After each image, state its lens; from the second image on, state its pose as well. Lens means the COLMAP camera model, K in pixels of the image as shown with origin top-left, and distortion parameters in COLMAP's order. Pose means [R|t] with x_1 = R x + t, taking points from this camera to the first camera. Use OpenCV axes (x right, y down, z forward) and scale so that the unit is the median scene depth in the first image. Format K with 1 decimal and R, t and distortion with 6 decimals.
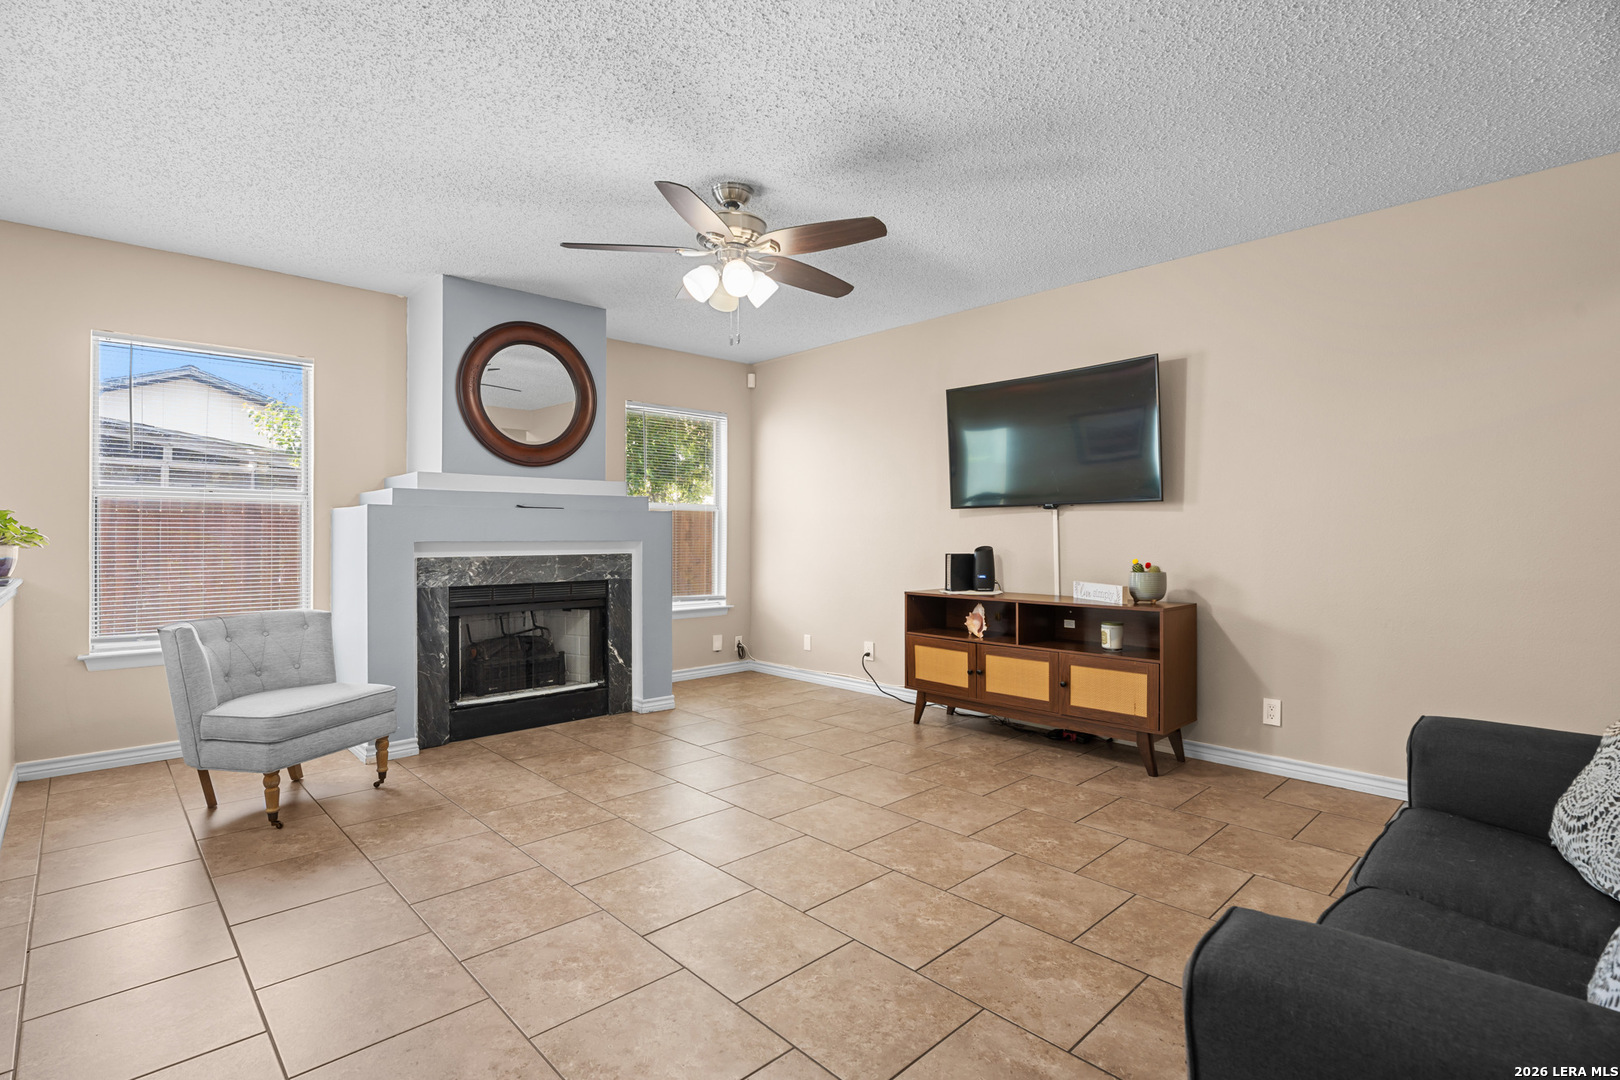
lens RADIAL K [[763.3, 0, 795.3], [0, 763.3, 545.5], [0, 0, 1]] dist [-0.020570, 0.003728]
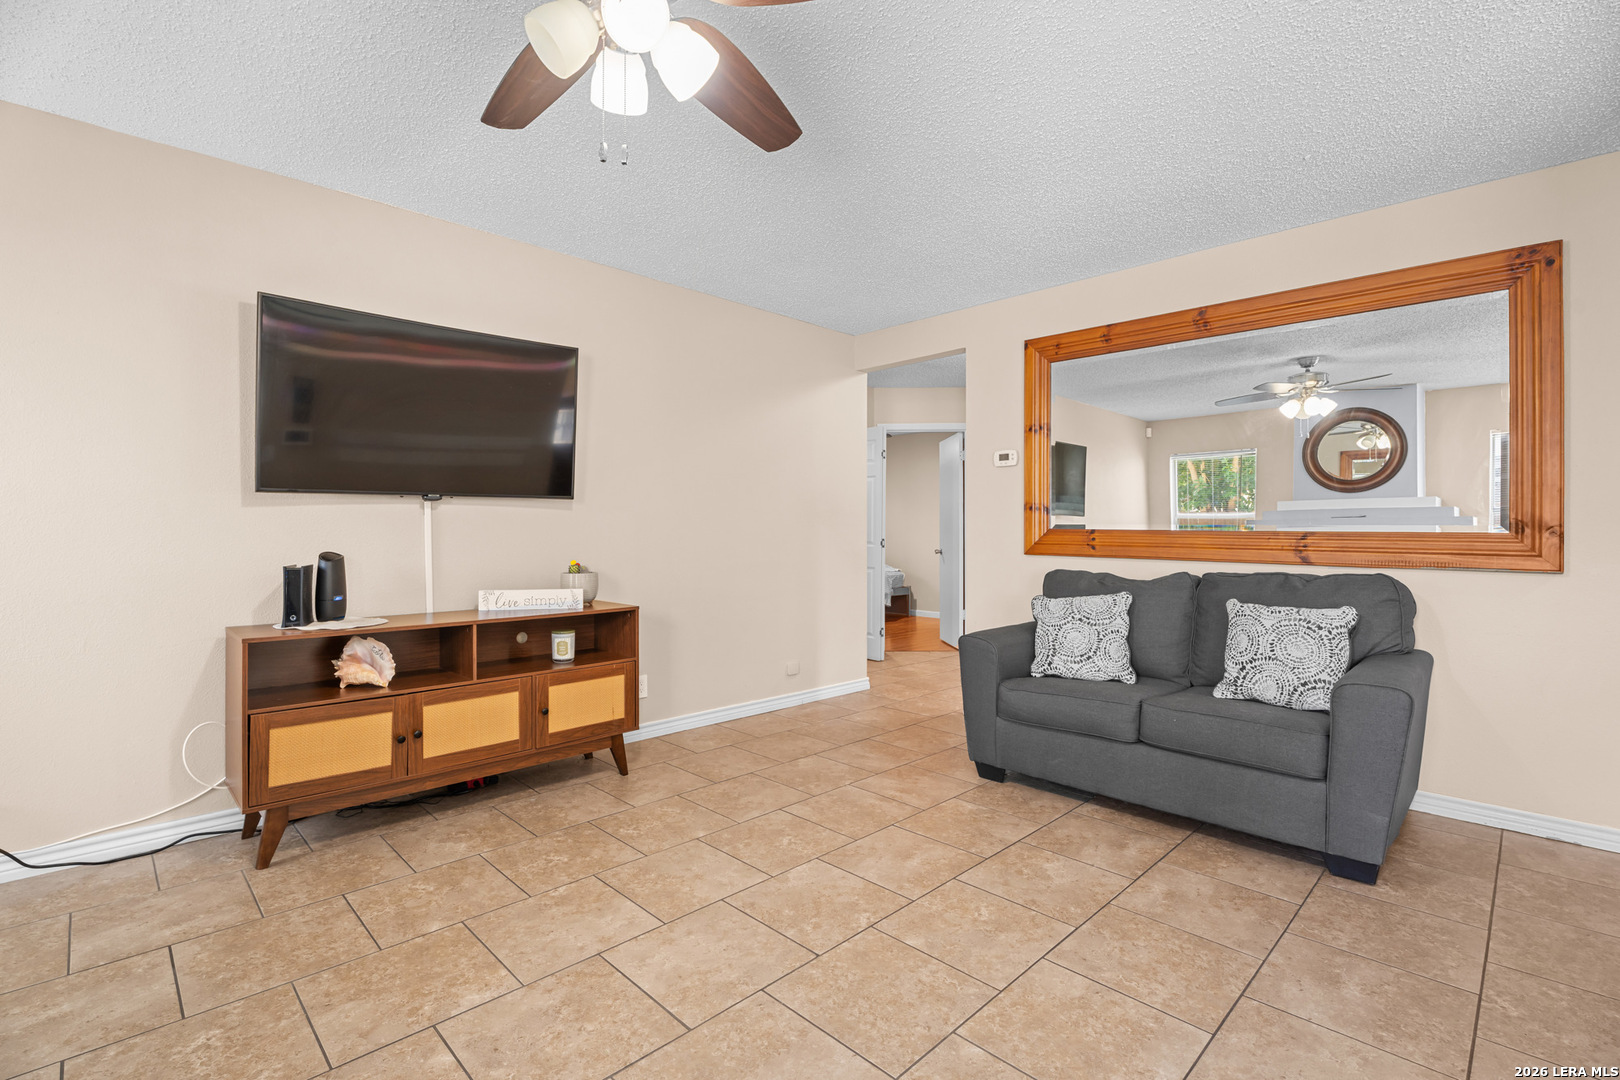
lens RADIAL K [[744.5, 0, 801.7], [0, 744.5, 530.7], [0, 0, 1]] dist [-0.014667, 0.002179]
pose [[-0.022443, -0.005336, 0.999734, -0.454651], [0.011955, 0.999913, 0.005605, -0.017703], [-0.999677, 0.012078, -0.022377, 0.700692]]
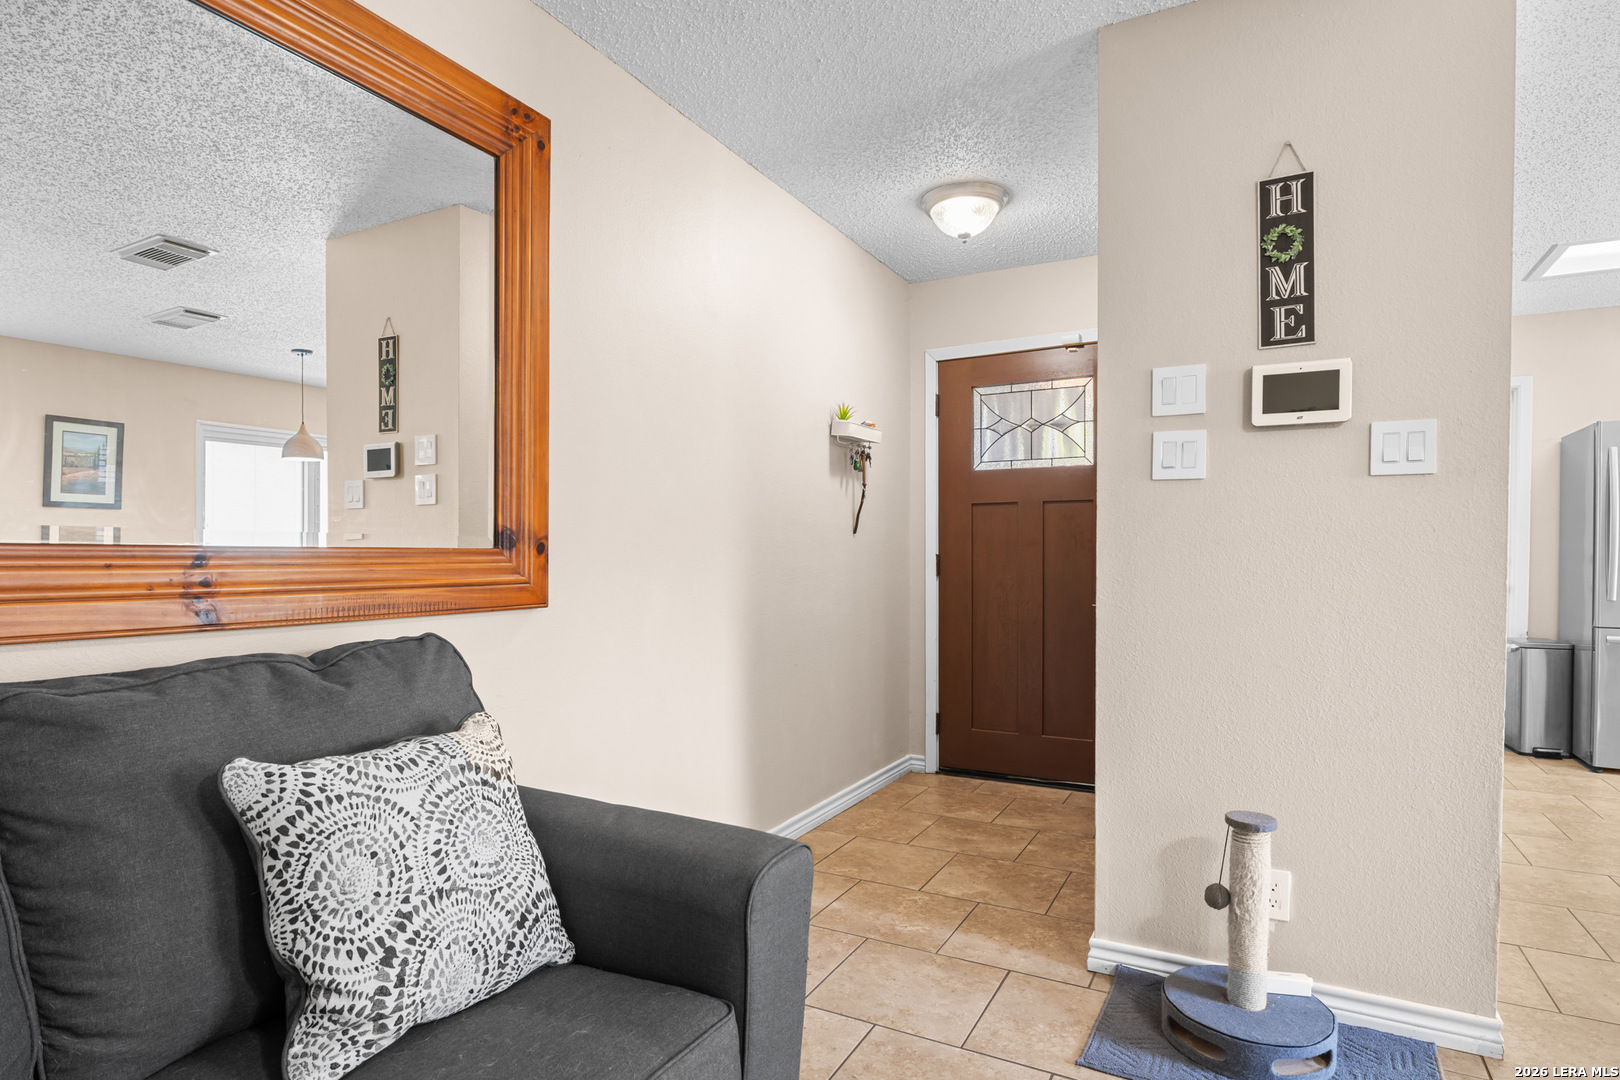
lens RADIAL K [[872.6, 0, 799.4], [0, 872.6, 569.7], [0, 0, 1]] dist [-0.013647, 0.002967]
pose [[-0.948809, 0.005182, -0.315808, 0.231252], [-0.006809, 0.999297, 0.036854, -0.010585], [0.315777, 0.037118, -0.948107, 0.556845]]
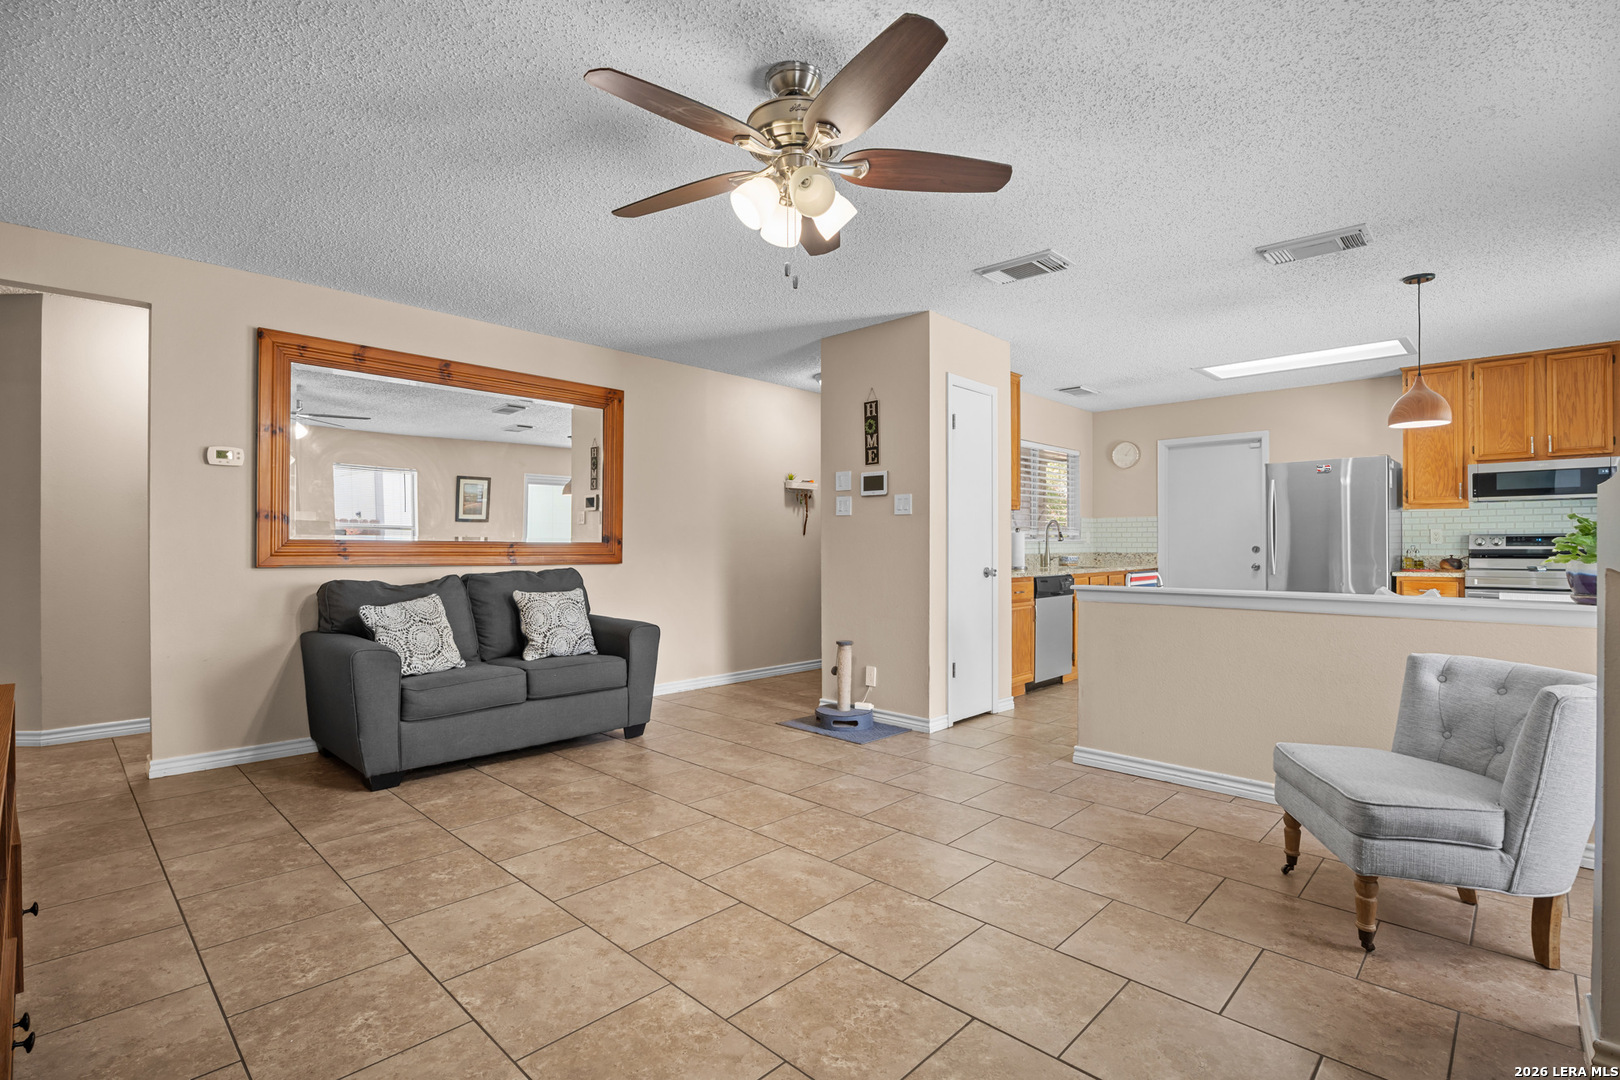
lens RADIAL K [[763.3, 0, 799.9], [0, 763.3, 553.4], [0, 0, 1]] dist [-0.020570, 0.003728]
pose [[-0.998735, -0.001729, -0.050259, -0.041589], [-0.003140, 0.999603, 0.027997, -0.022375], [0.050191, 0.028119, -0.998344, 1.359843]]
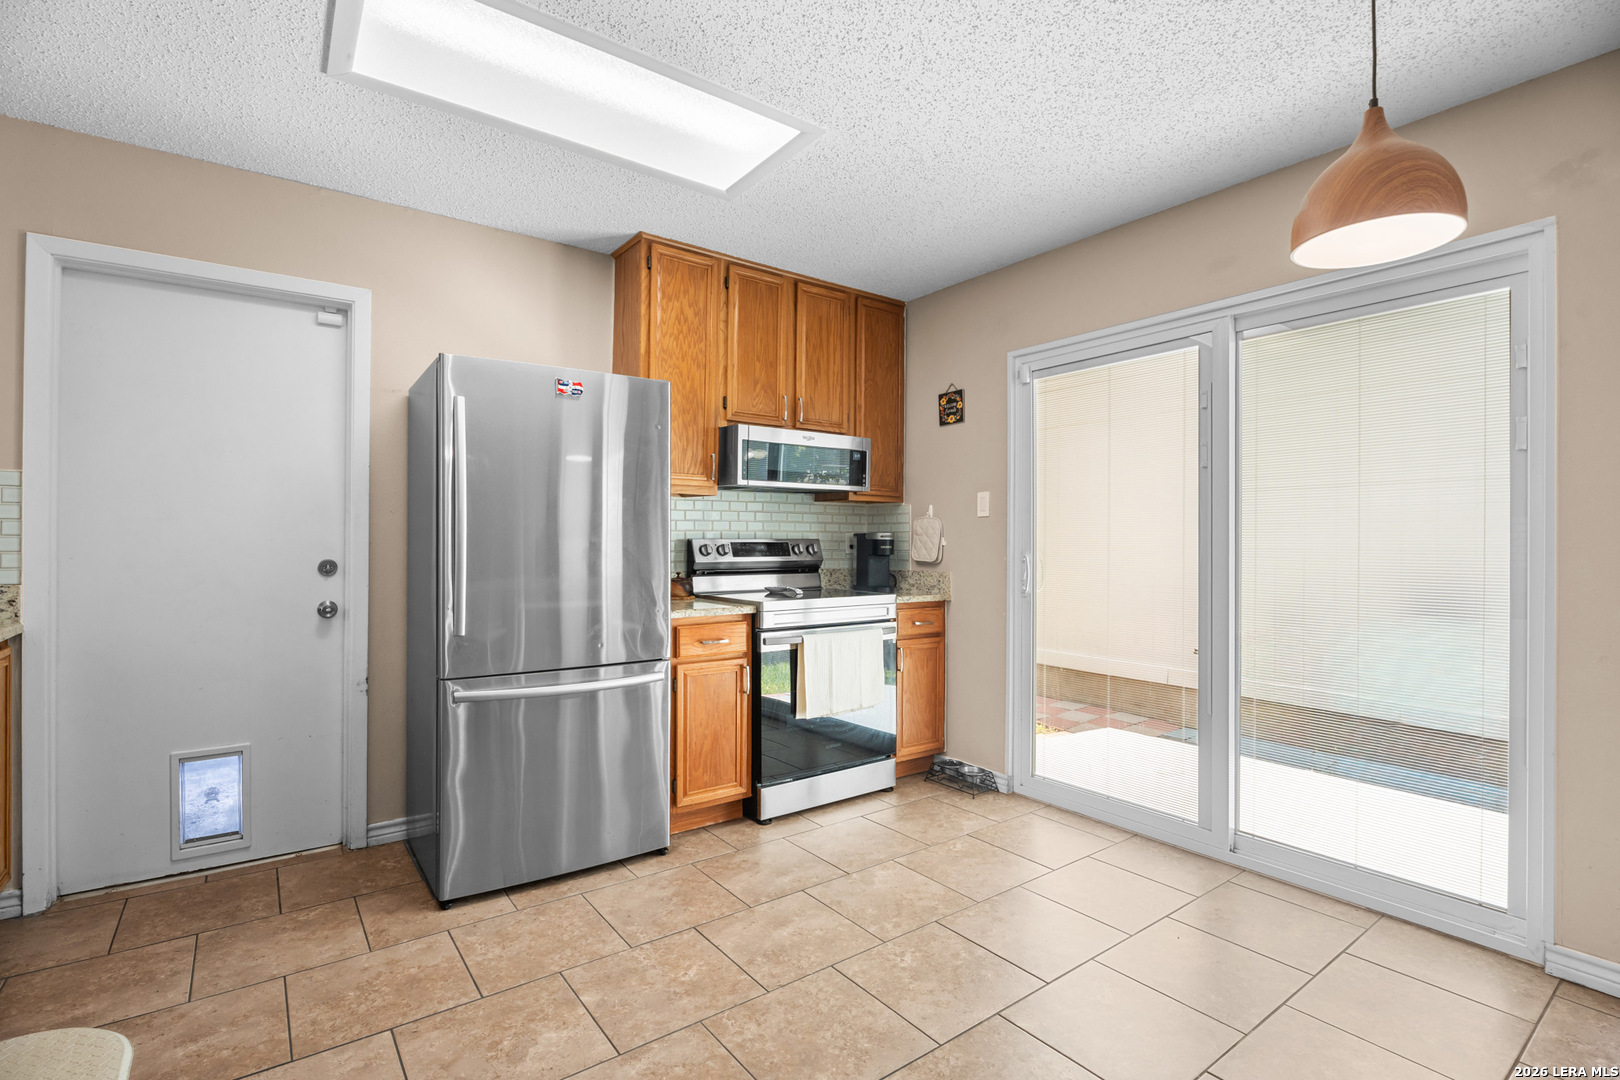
lens RADIAL K [[744.5, 0, 799.1], [0, 744.5, 542.6], [0, 0, 1]] dist [-0.014667, 0.002179]
pose [[-0.123144, -0.000839, -0.992388, -0.533838], [-0.023643, 0.999718, 0.002089, -0.022110], [0.992107, 0.023720, -0.123129, 0.185864]]
